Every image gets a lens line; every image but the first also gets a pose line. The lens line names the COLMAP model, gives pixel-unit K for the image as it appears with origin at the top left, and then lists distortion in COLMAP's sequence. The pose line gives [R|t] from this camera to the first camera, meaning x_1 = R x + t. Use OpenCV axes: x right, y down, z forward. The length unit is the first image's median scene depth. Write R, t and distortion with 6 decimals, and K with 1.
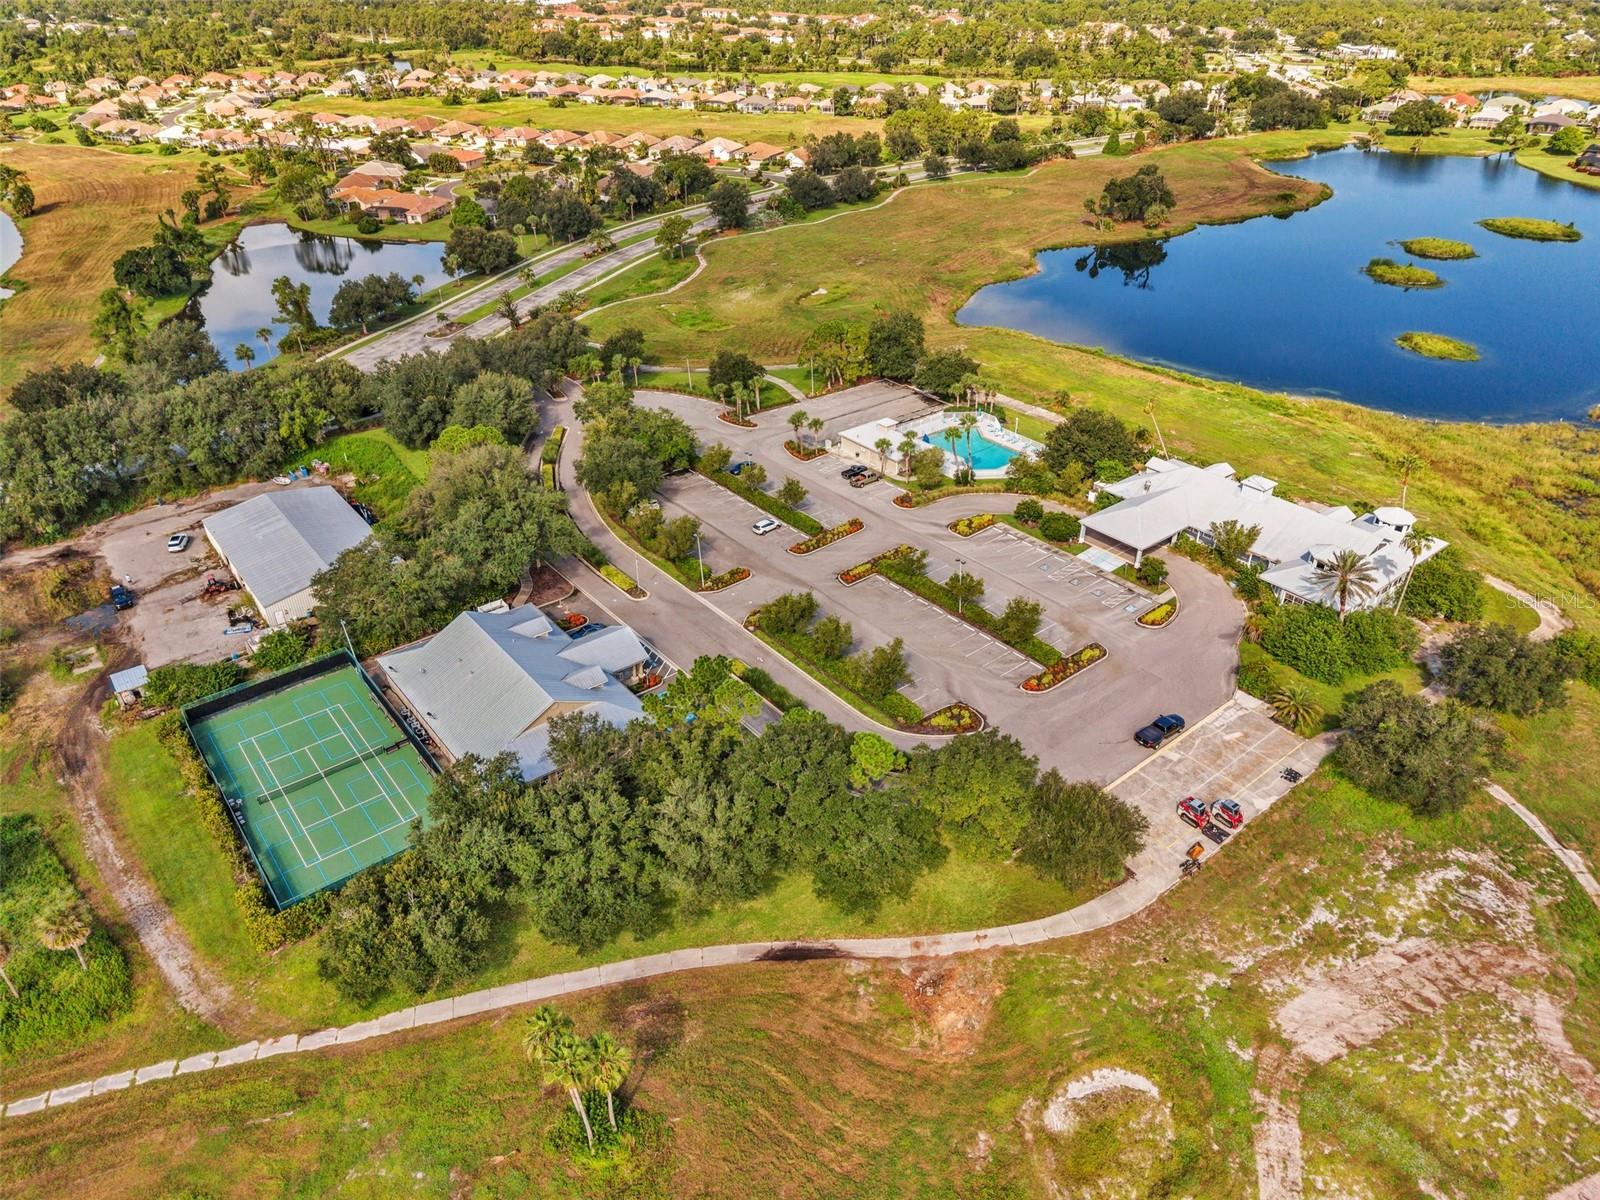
lens RADIAL K [[1102.5, 0, 800.0], [0, 1102.5, 600.0], [0, 0, 1]] dist [0.038565, 0.002782]
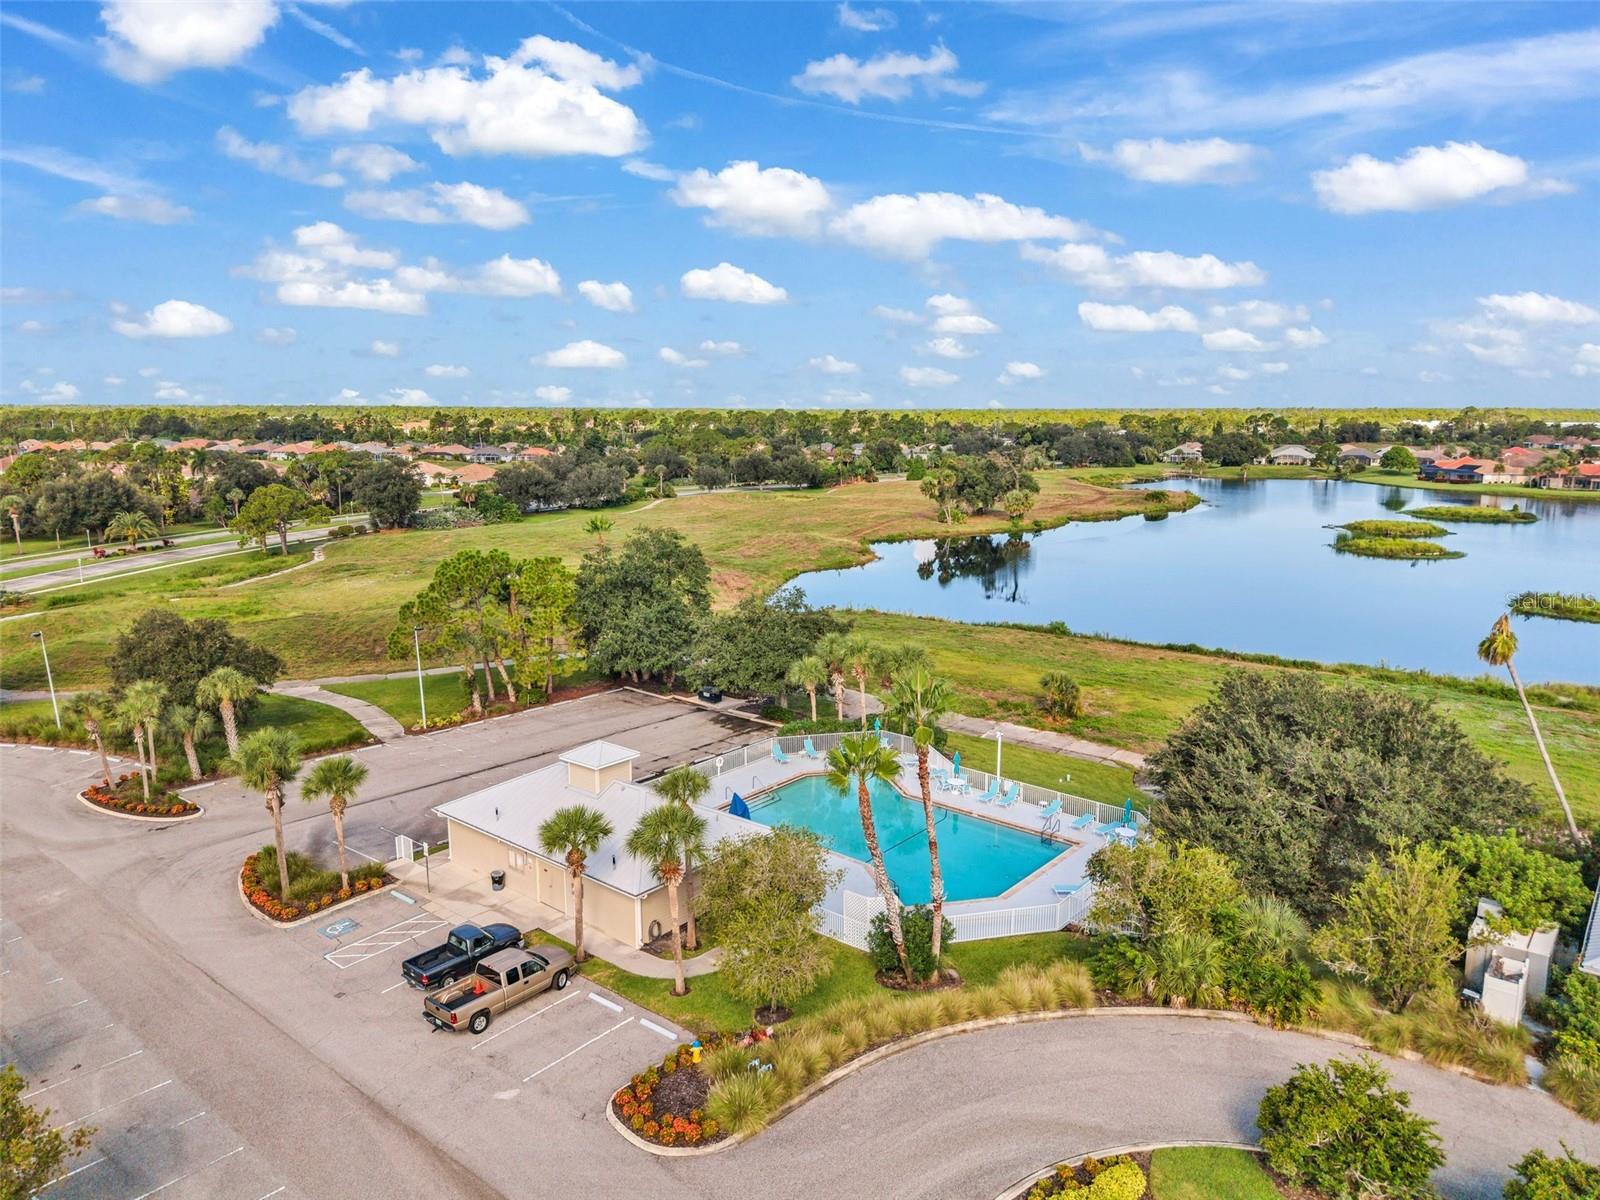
lens RADIAL K [[1102.5, 0, 800.0], [0, 1102.5, 600.0], [0, 0, 1]] dist [0.038565, 0.002782]
pose [[0.980448, -0.029169, 0.194604, 0.073438], [0.097037, 0.932015, -0.349186, -0.091999], [-0.171189, 0.361243, 0.916623, 0.699593]]
